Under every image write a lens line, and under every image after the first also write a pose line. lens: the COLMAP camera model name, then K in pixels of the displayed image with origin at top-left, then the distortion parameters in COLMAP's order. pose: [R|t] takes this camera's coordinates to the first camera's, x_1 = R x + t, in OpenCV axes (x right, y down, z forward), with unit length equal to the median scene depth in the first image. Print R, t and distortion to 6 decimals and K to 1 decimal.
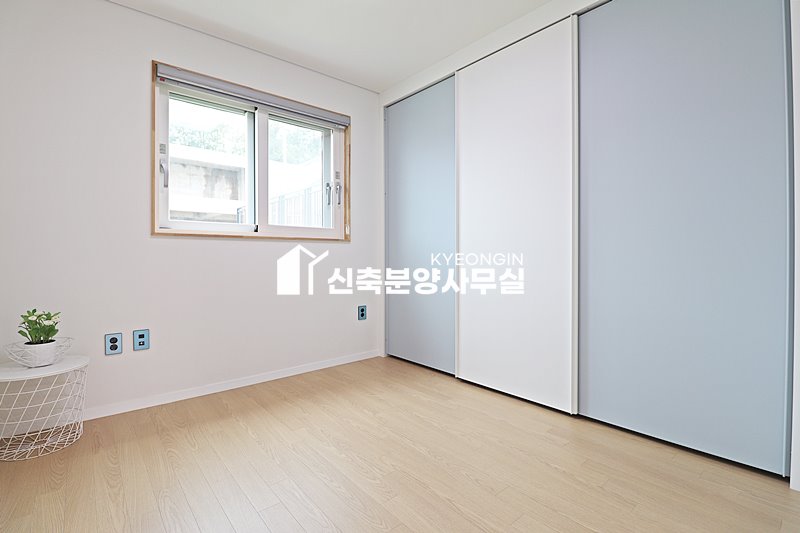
lens RADIAL K [[371.8, 0, 399.4], [0, 371.8, 259.4], [0, 0, 1]] dist [0.000839, -0.014463]
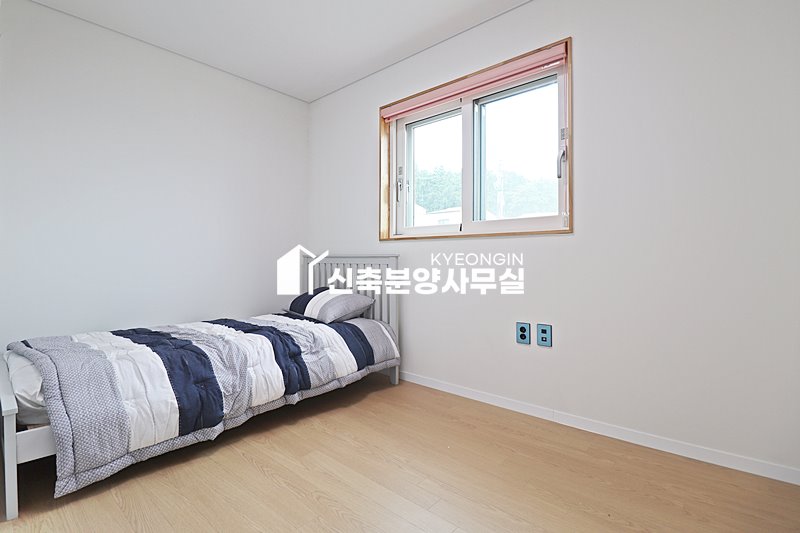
lens RADIAL K [[371.8, 0, 399.4], [0, 371.8, 259.4], [0, 0, 1]] dist [0.000839, -0.014463]
pose [[0.174810, 0.003167, -0.984597, 0.521332], [-0.001113, 0.999995, 0.003019, -0.003369], [0.984602, 0.000568, 0.174813, 0.682257]]
